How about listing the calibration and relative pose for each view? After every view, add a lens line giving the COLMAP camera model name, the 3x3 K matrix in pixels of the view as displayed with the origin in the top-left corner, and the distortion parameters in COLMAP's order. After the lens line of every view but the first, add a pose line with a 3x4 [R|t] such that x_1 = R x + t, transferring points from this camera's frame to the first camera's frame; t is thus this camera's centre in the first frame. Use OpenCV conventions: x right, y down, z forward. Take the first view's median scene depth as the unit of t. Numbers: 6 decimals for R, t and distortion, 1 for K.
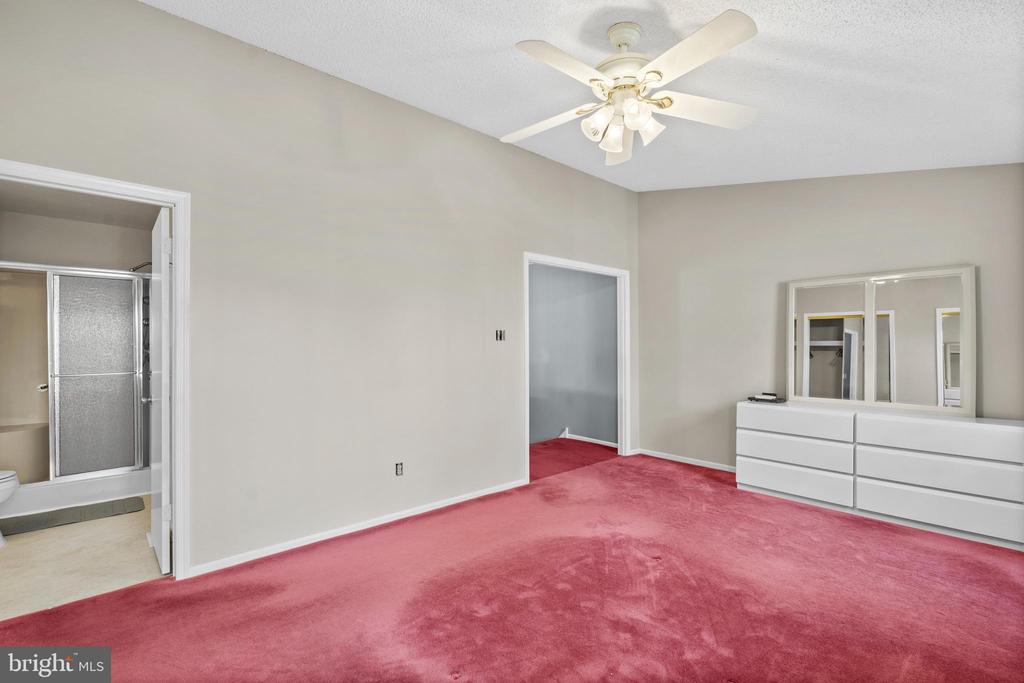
lens RADIAL K [[473.8, 0, 512.0], [0, 473.8, 341.5], [0, 0, 1]] dist [-0.002467, 0.000676]
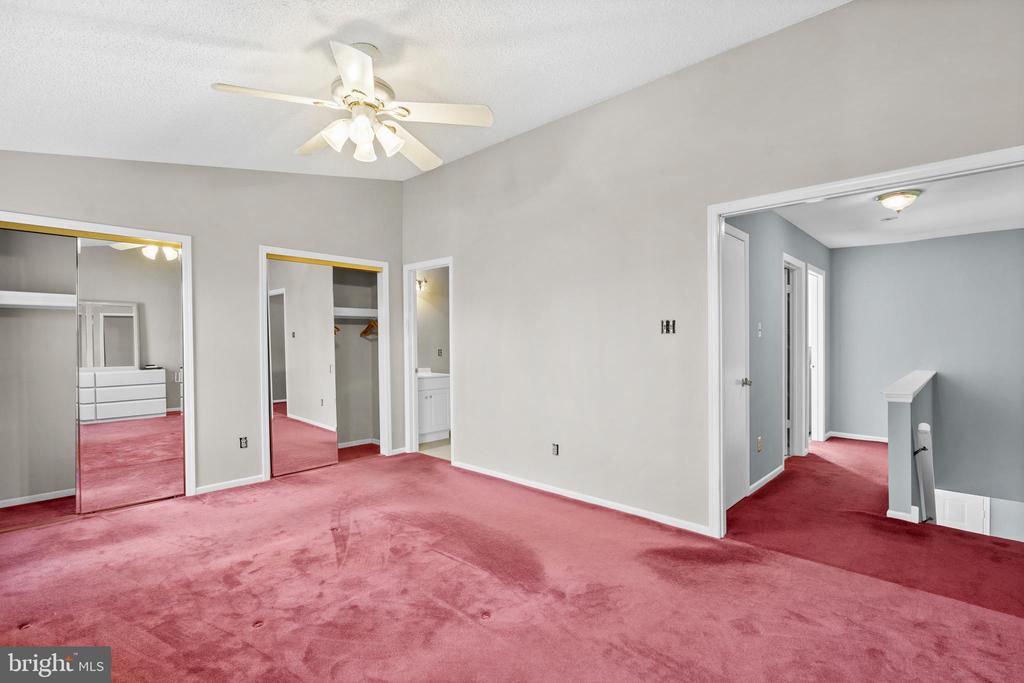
lens RADIAL K [[473.8, 0, 512.0], [0, 473.8, 341.5], [0, 0, 1]] dist [-0.002467, 0.000676]
pose [[0.090634, 0.002714, -0.995881, 0.859707], [-0.000312, 0.999996, 0.002697, 0.011711], [0.995884, 0.000066, 0.090635, 0.783059]]
